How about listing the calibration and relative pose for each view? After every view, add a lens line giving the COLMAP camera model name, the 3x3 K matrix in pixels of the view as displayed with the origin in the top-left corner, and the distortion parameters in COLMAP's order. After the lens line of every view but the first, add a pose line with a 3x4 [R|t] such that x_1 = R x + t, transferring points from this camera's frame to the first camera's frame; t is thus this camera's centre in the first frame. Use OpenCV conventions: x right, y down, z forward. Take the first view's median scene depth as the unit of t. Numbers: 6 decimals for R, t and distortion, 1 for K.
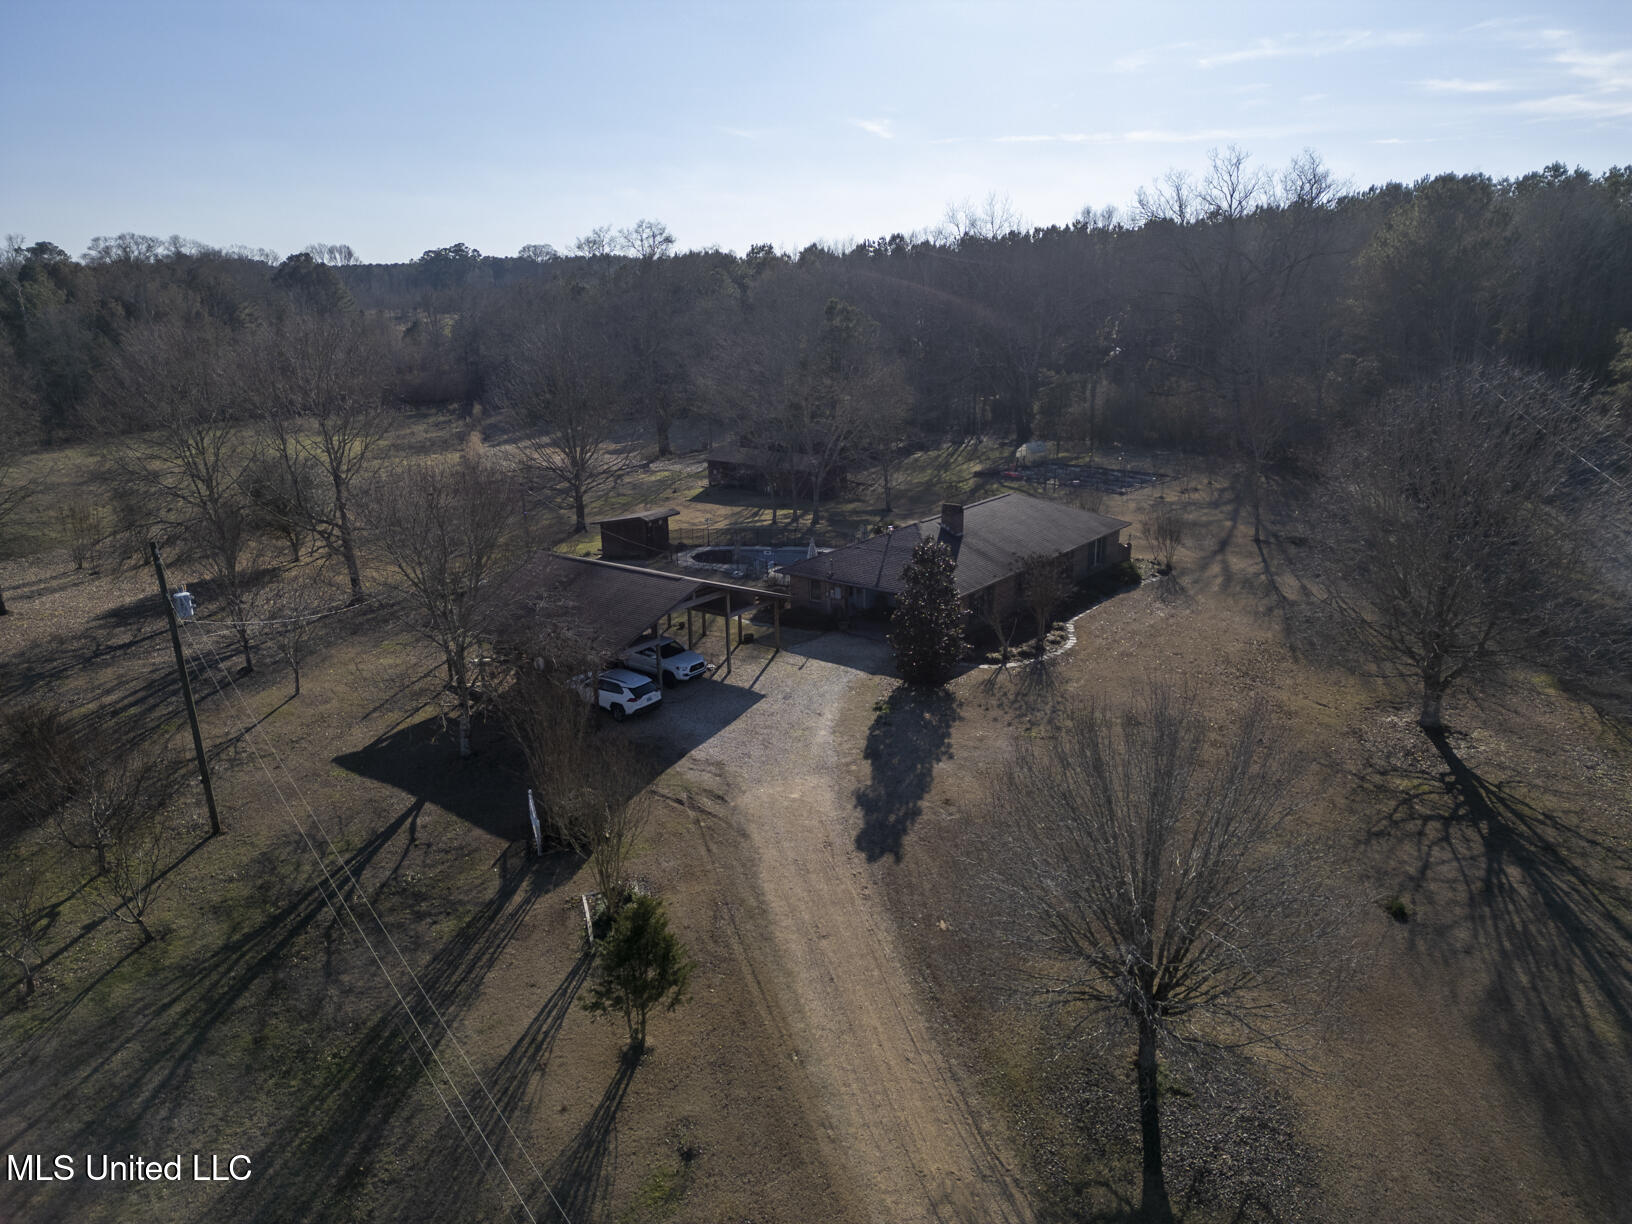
lens RADIAL K [[1131.4, 0, 816.0], [0, 1131.4, 612.0], [0, 0, 1]] dist [0.082630, -0.079128]
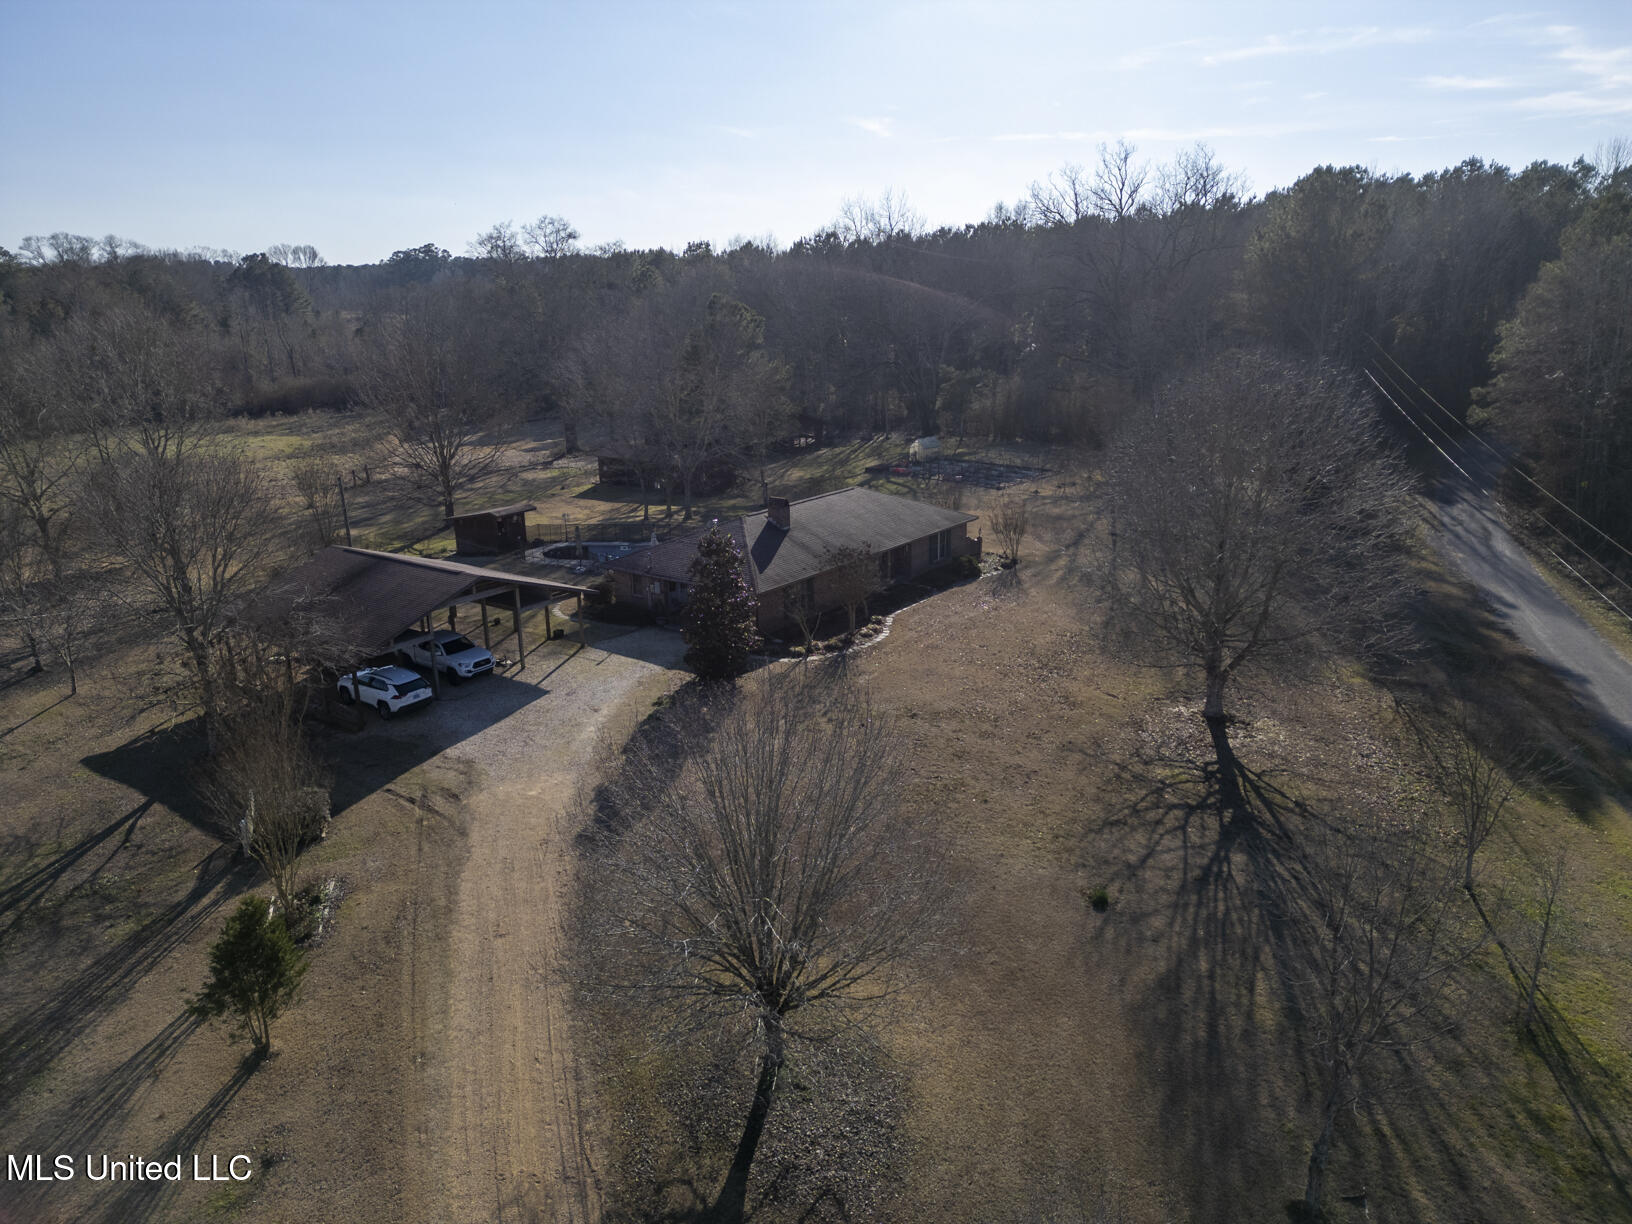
lens RADIAL K [[1123.6, 0, 827.6], [0, 1123.6, 621.2], [0, 0, 1]] dist [0.071138, -0.059006]
pose [[0.999927, -0.006990, 0.009884, 0.193725], [0.006903, 0.999938, 0.008759, 0.005915], [-0.009944, -0.008690, 0.999913, 0.017231]]
